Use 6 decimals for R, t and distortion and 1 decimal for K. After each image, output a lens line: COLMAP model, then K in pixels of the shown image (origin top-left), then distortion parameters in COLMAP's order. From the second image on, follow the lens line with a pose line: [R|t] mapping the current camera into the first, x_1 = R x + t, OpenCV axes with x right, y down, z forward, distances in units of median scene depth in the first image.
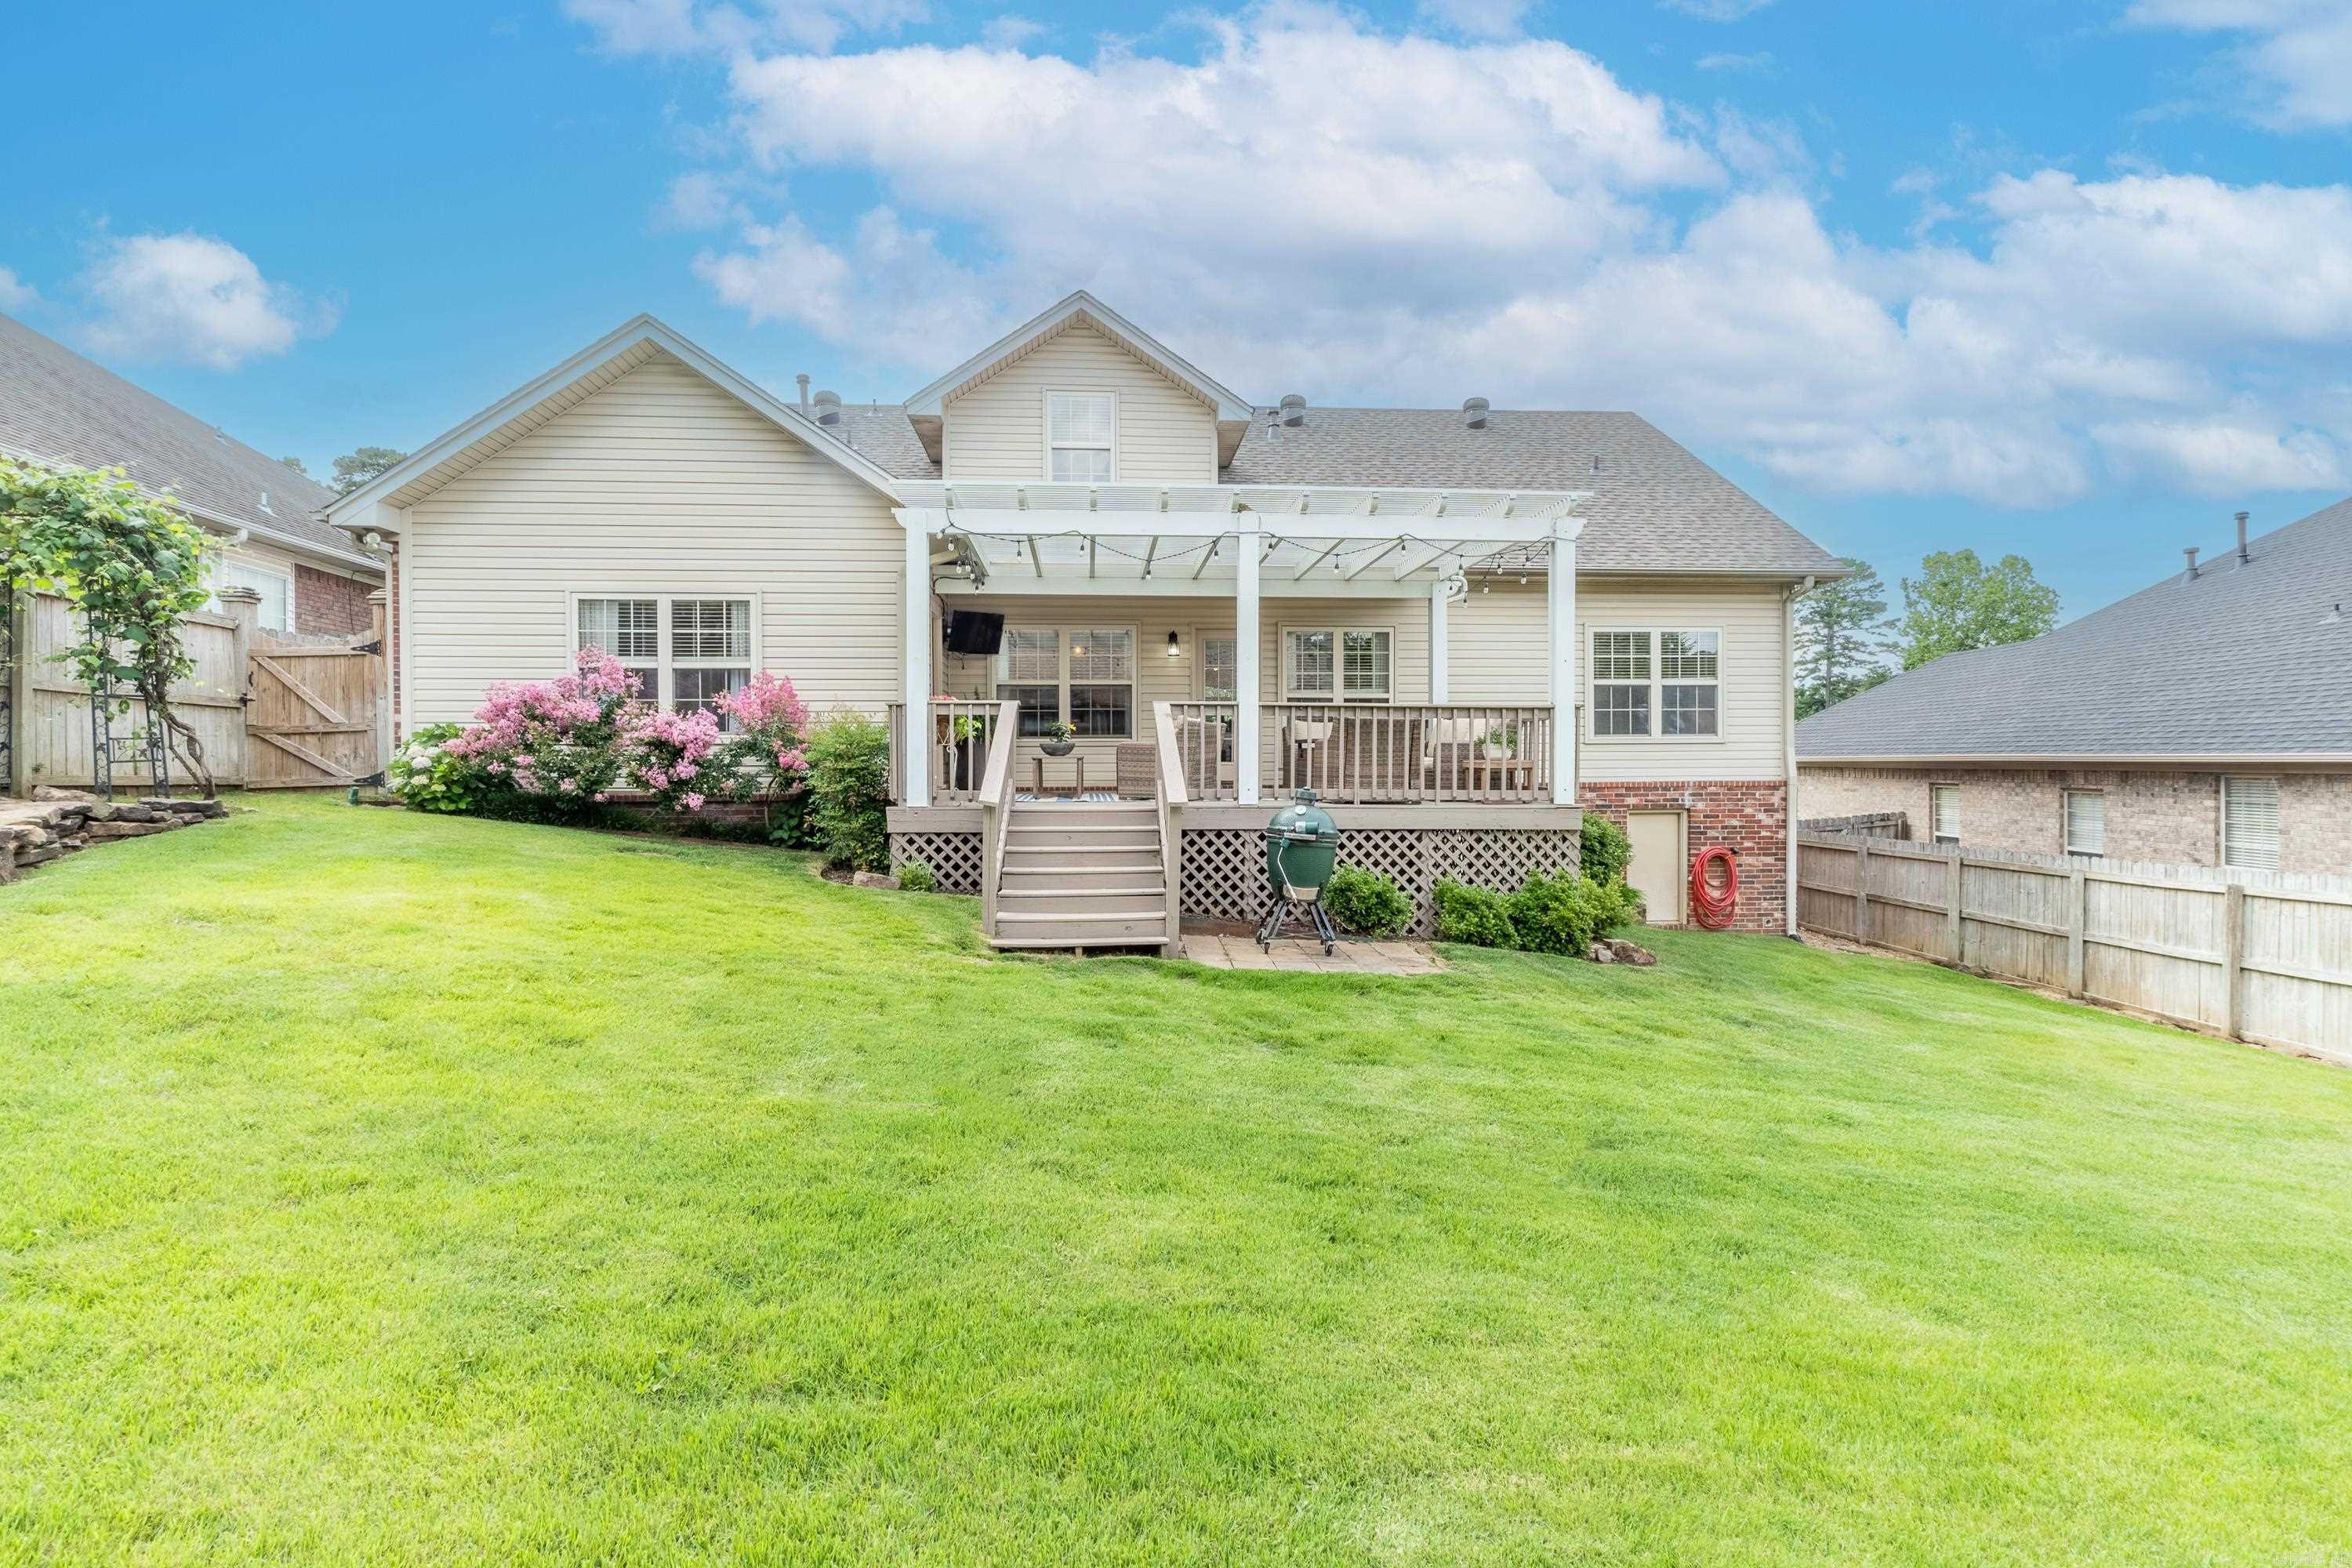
lens RADIAL K [[1129.7, 0, 1176.0], [0, 1129.7, 784.0], [0, 0, 1]] dist [-0.003663, -0.000470]
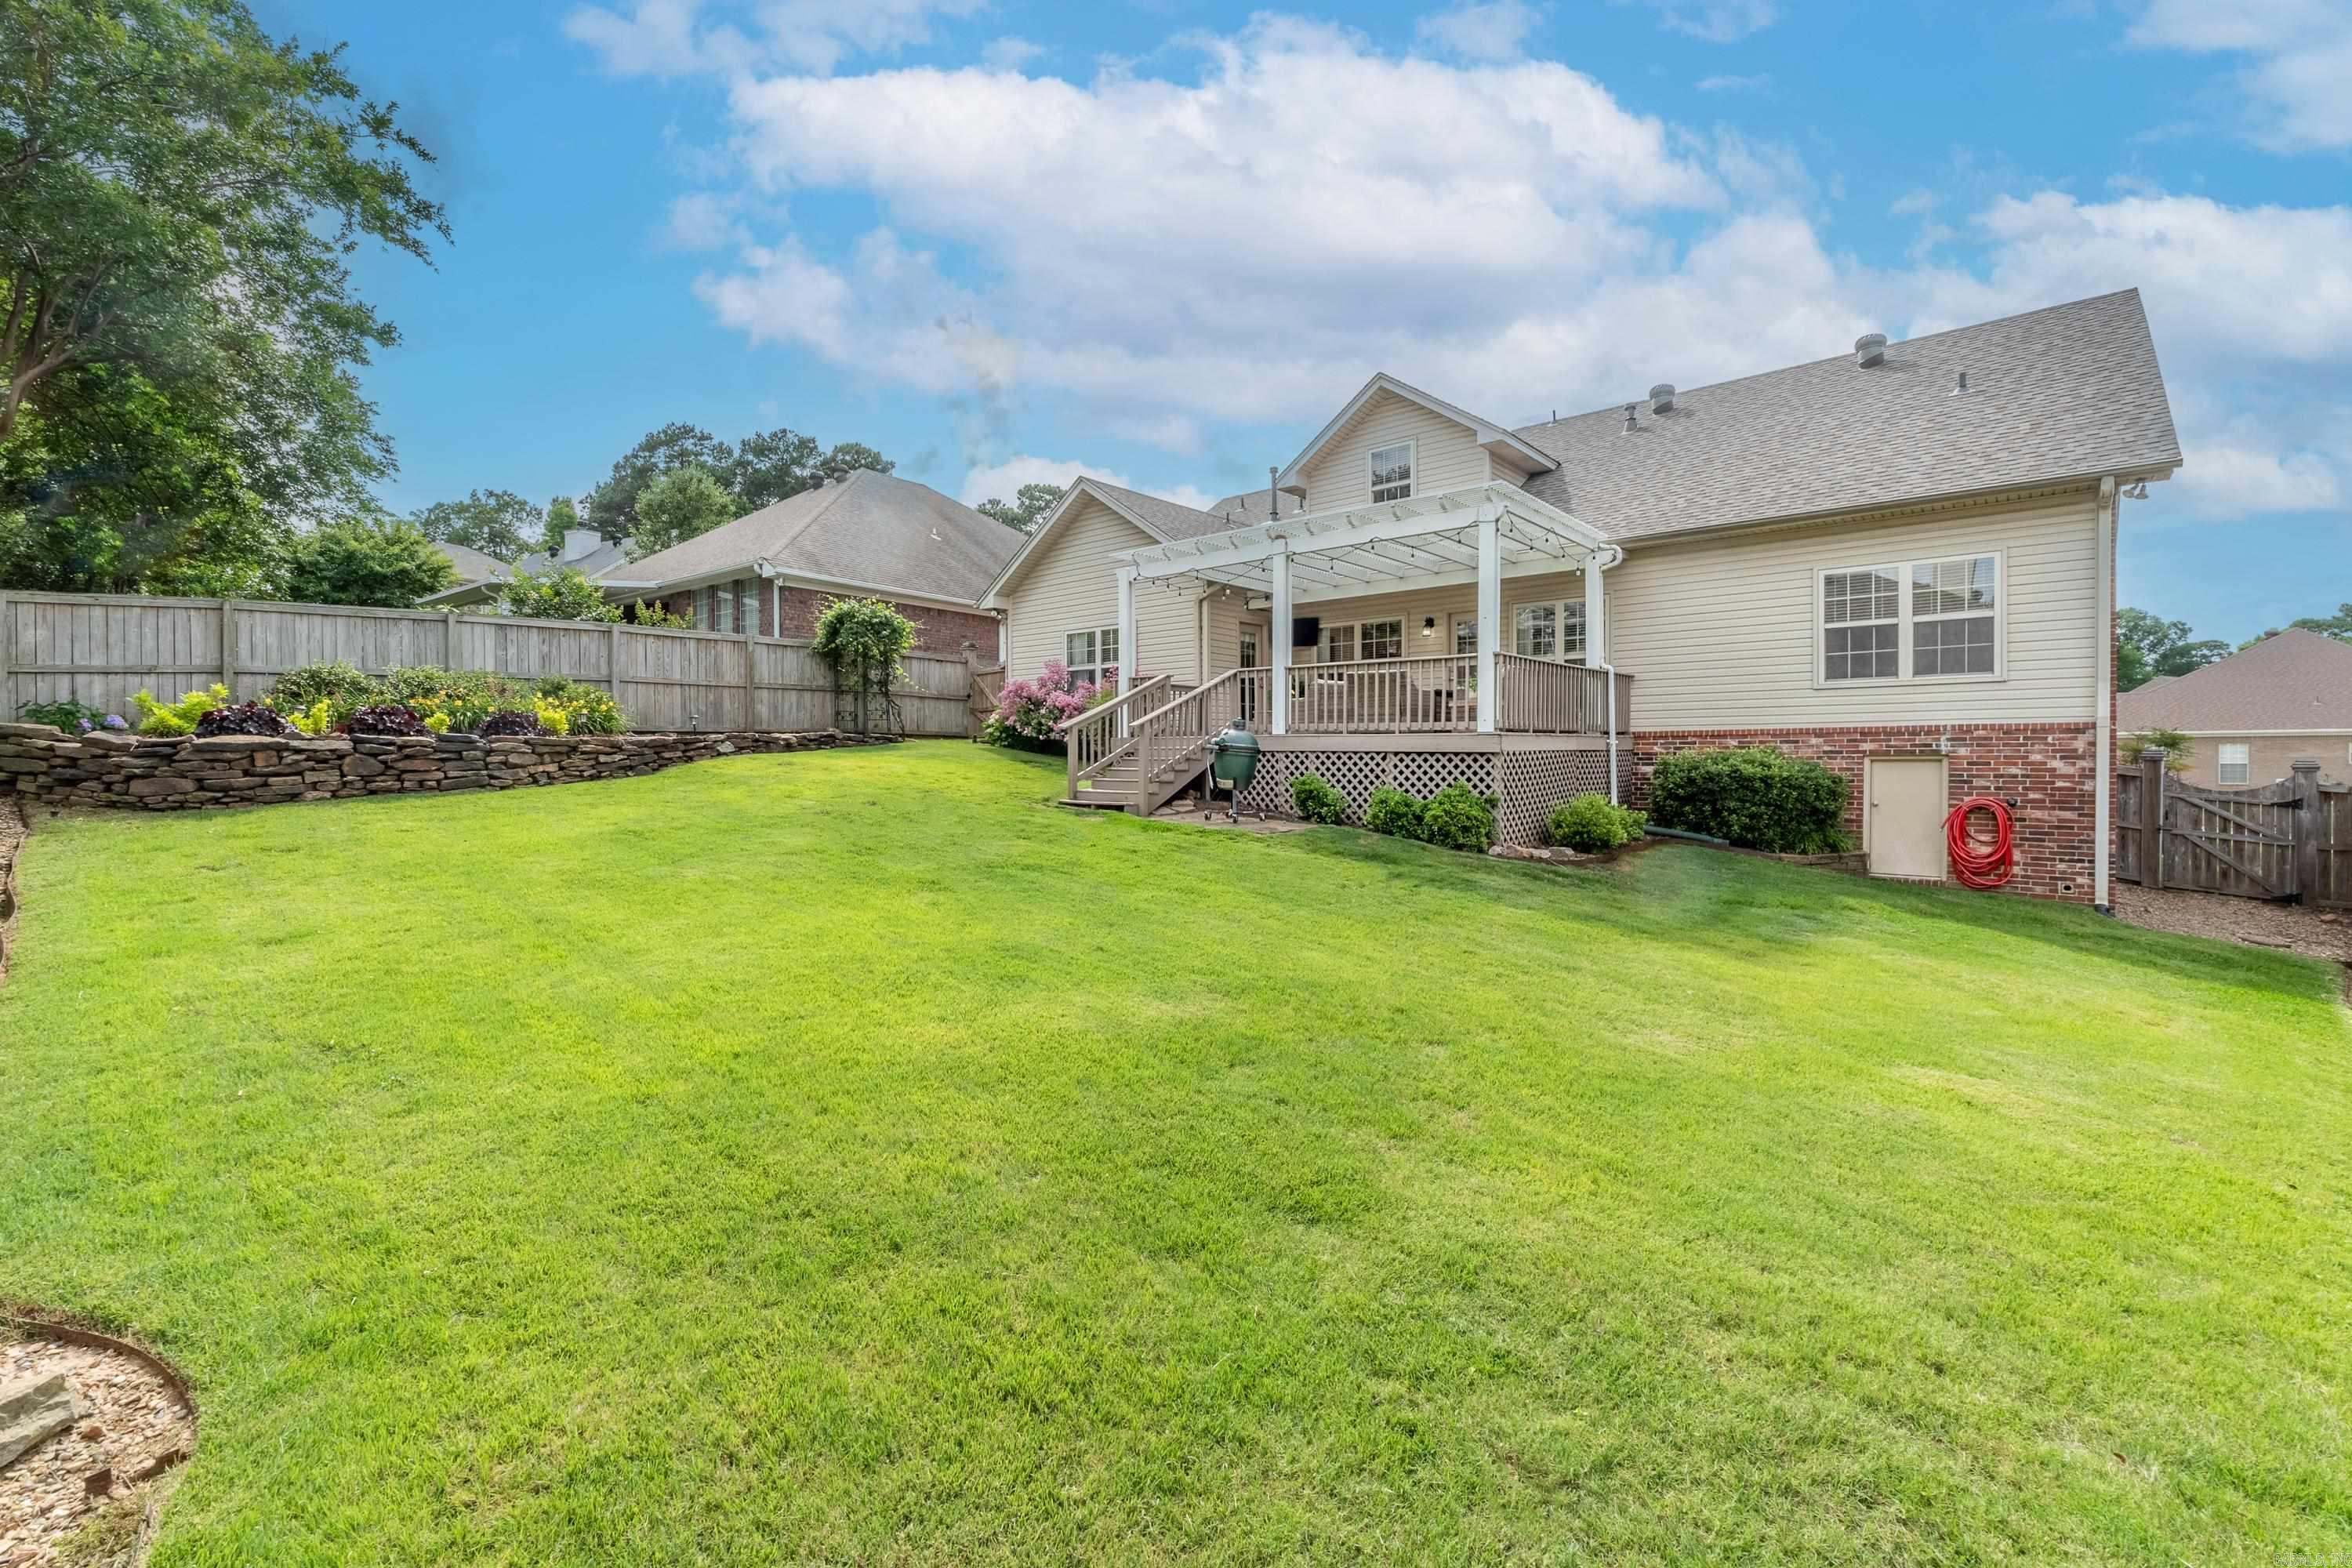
lens RADIAL K [[1013.9, 0, 1218.3], [0, 1013.9, 779.9], [0, 0, 1]] dist [0.000155, 0.000074]
pose [[0.703120, 0.016221, -0.710886, 0.640682], [-0.014897, 0.999856, 0.008080, 0.045528], [0.710915, 0.004909, 0.703260, 0.000096]]
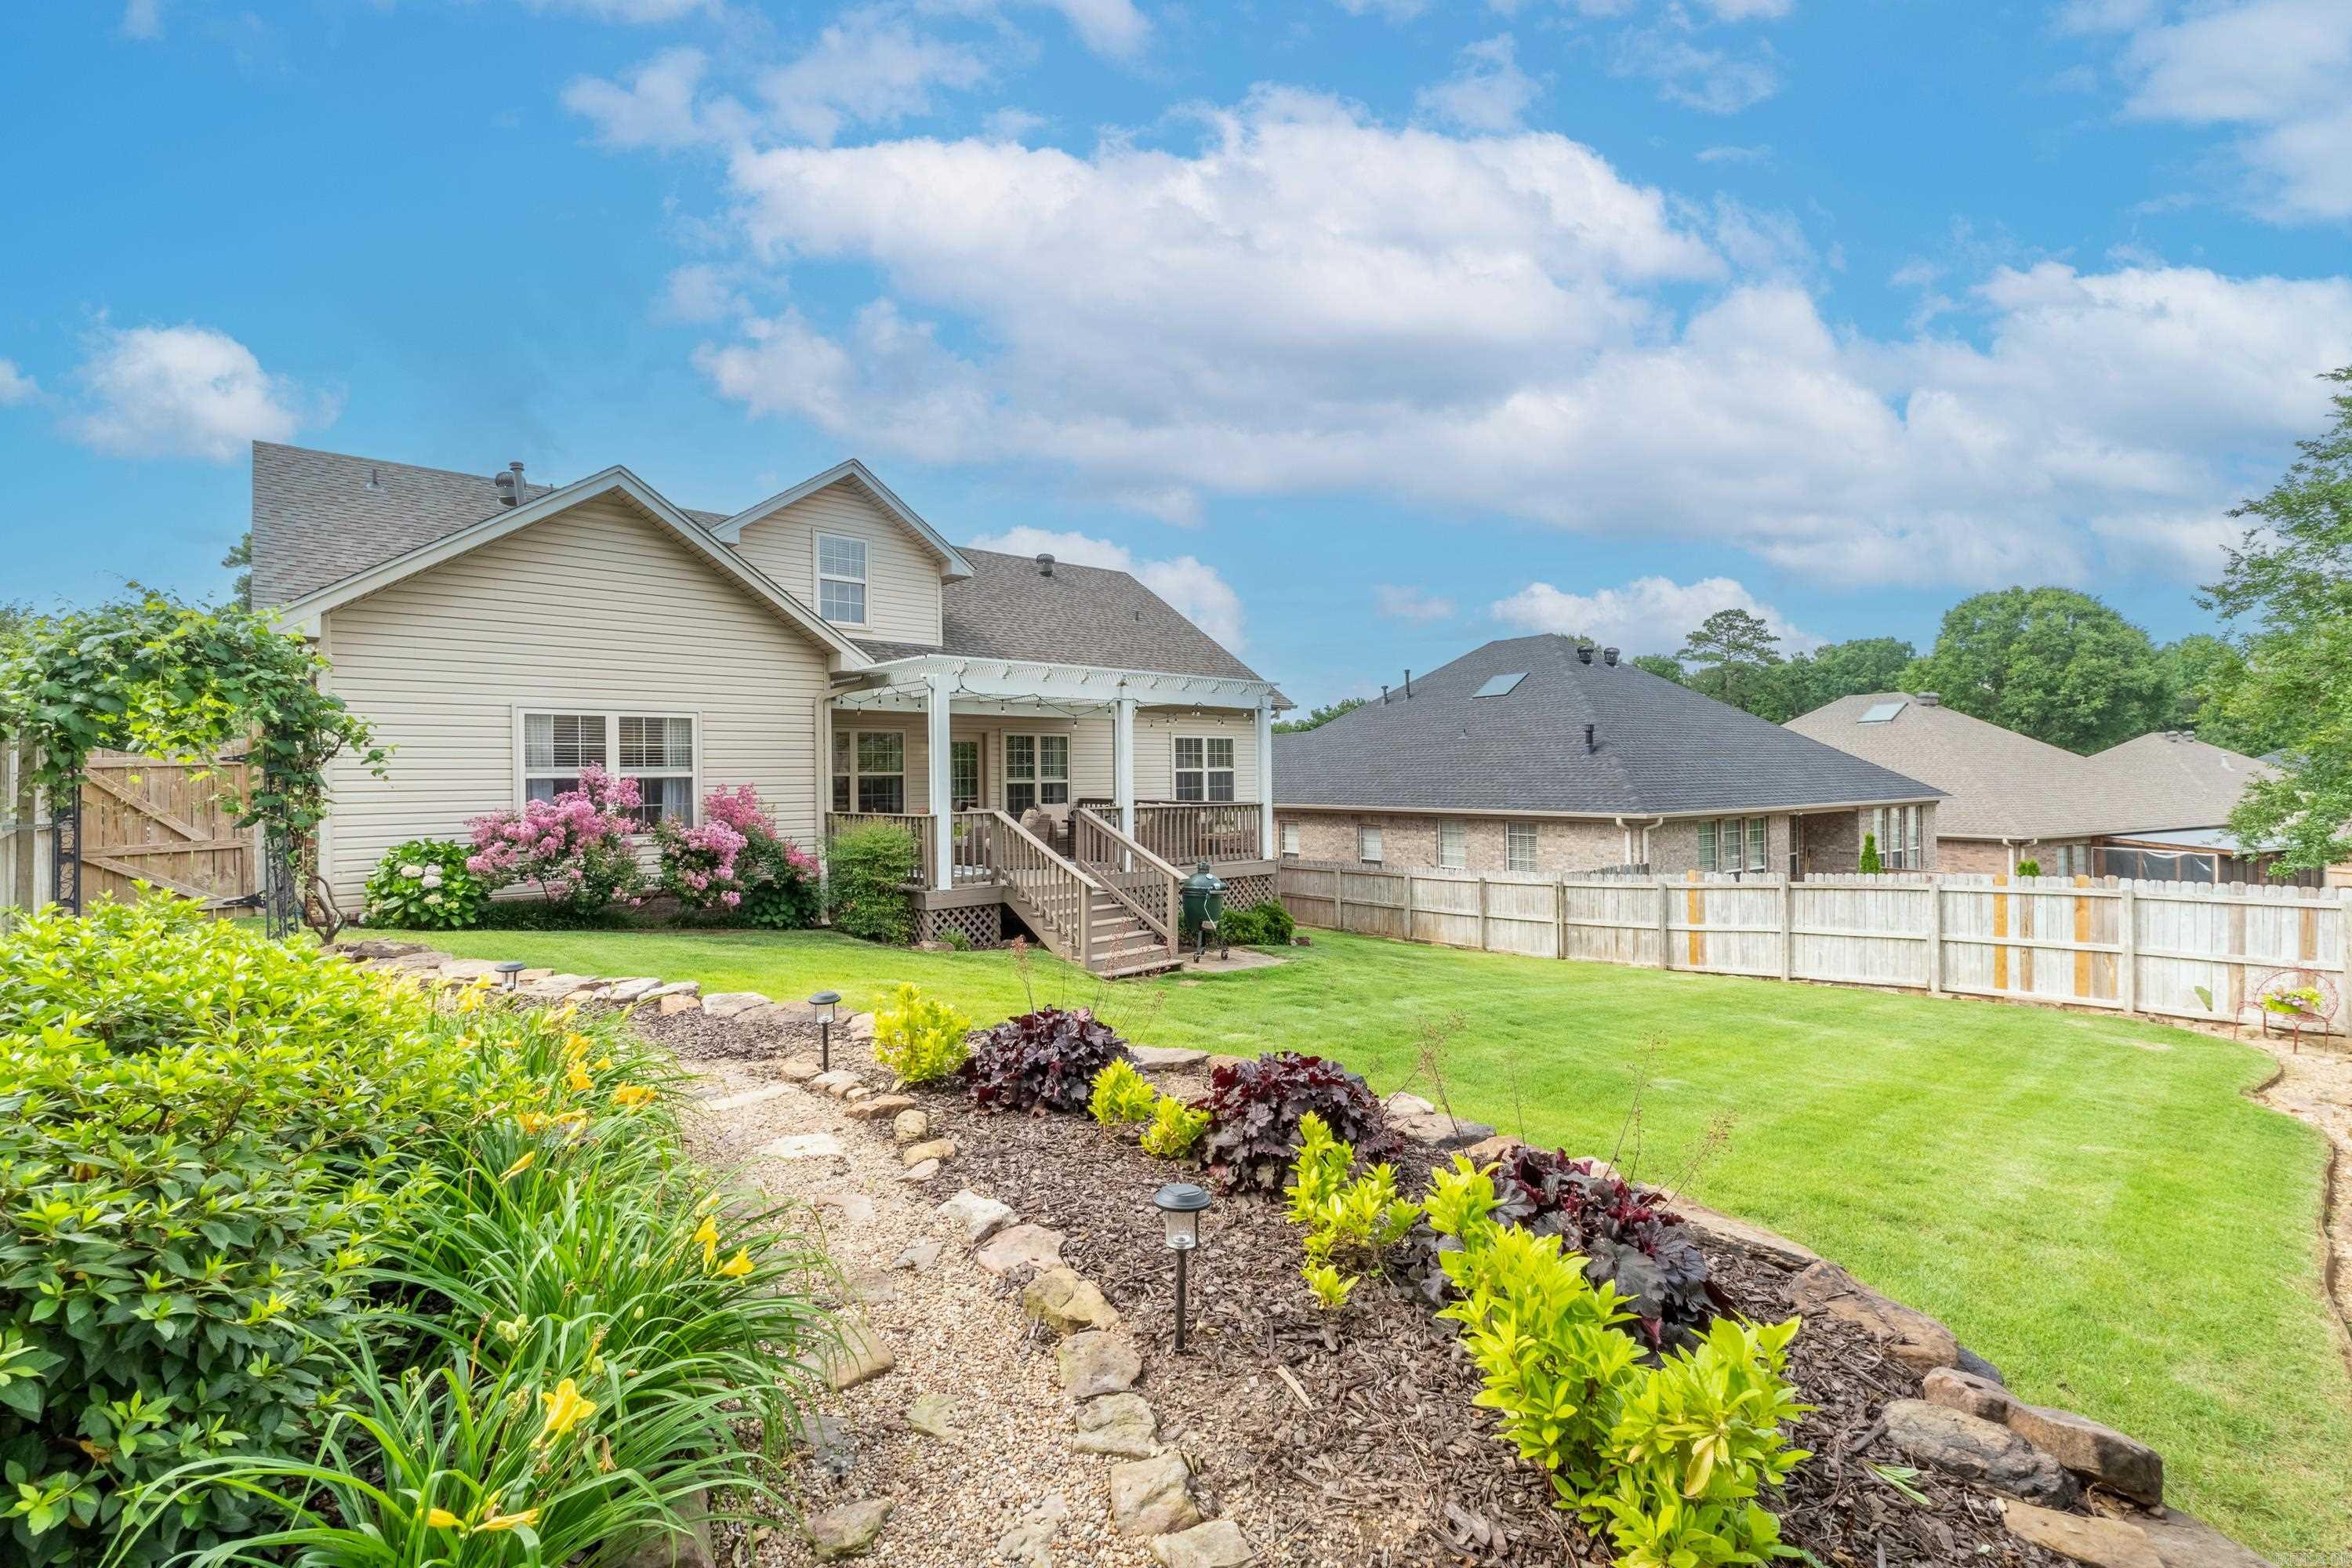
lens RADIAL K [[1013.9, 0, 1218.3], [0, 1013.9, 779.9], [0, 0, 1]] dist [0.000155, 0.000074]
pose [[0.770473, -0.006607, 0.637439, -0.480891], [0.020661, 0.999680, -0.014612, -0.056481], [-0.637138, 0.024428, 0.770362, -0.111536]]
